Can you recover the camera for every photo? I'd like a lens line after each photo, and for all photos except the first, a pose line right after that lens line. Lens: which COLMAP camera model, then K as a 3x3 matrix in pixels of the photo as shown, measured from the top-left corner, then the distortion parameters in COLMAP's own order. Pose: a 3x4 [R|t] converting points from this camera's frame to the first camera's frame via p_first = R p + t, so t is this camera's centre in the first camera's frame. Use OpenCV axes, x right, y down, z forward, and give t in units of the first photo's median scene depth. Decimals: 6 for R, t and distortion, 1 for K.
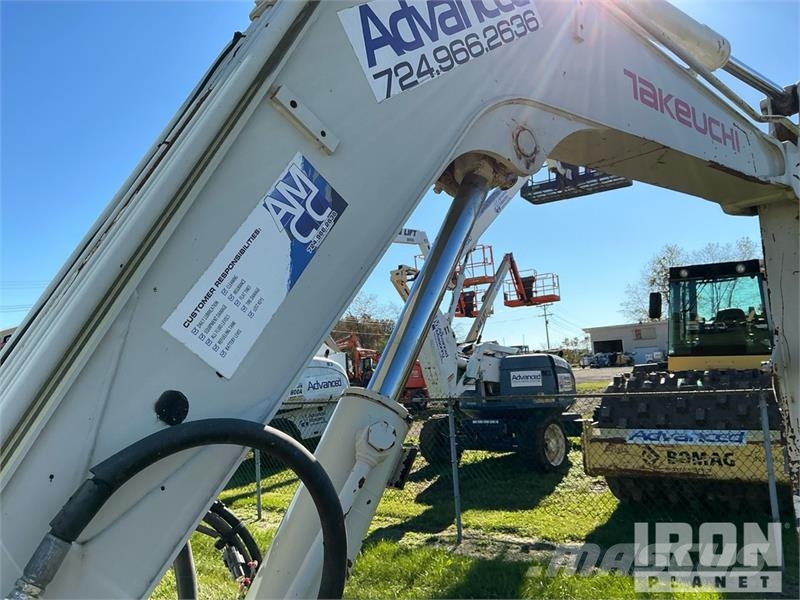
lens RADIAL K [[670.3, 0, 400.3], [0, 670.3, 294.6], [0, 0, 1]] dist [0.127530, -0.258523]
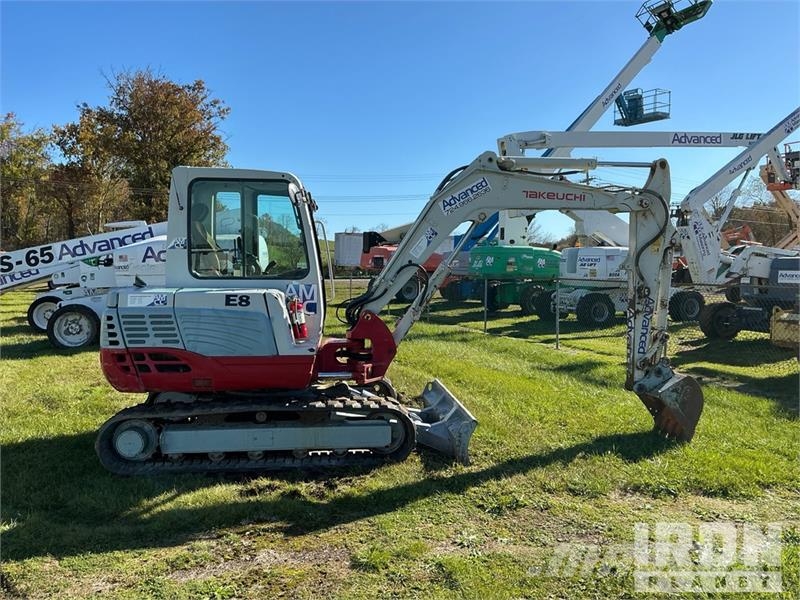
lens RADIAL K [[670.3, 0, 400.3], [0, 670.3, 294.6], [0, 0, 1]] dist [0.127530, -0.258523]
pose [[0.832188, 0.090805, -0.547007, 0.361267], [0.005404, 0.985125, 0.171756, -0.074988], [0.554467, -0.145889, 0.819319, -0.517208]]
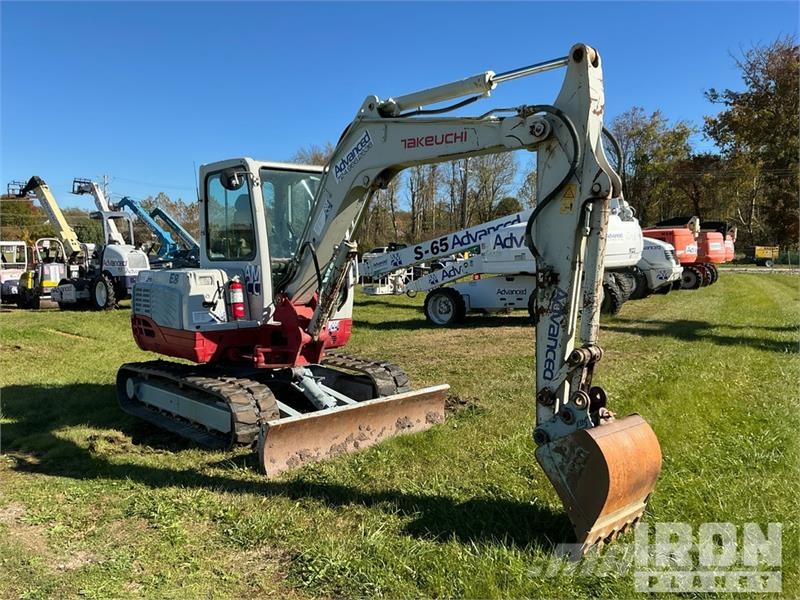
lens RADIAL K [[670.3, 0, 400.3], [0, 670.3, 294.6], [0, 0, 1]] dist [0.127530, -0.258523]
pose [[0.032439, 0.117159, -0.992583, 0.621205], [0.122991, 0.985090, 0.120294, -0.001235], [0.991877, -0.125981, 0.017546, 0.151886]]
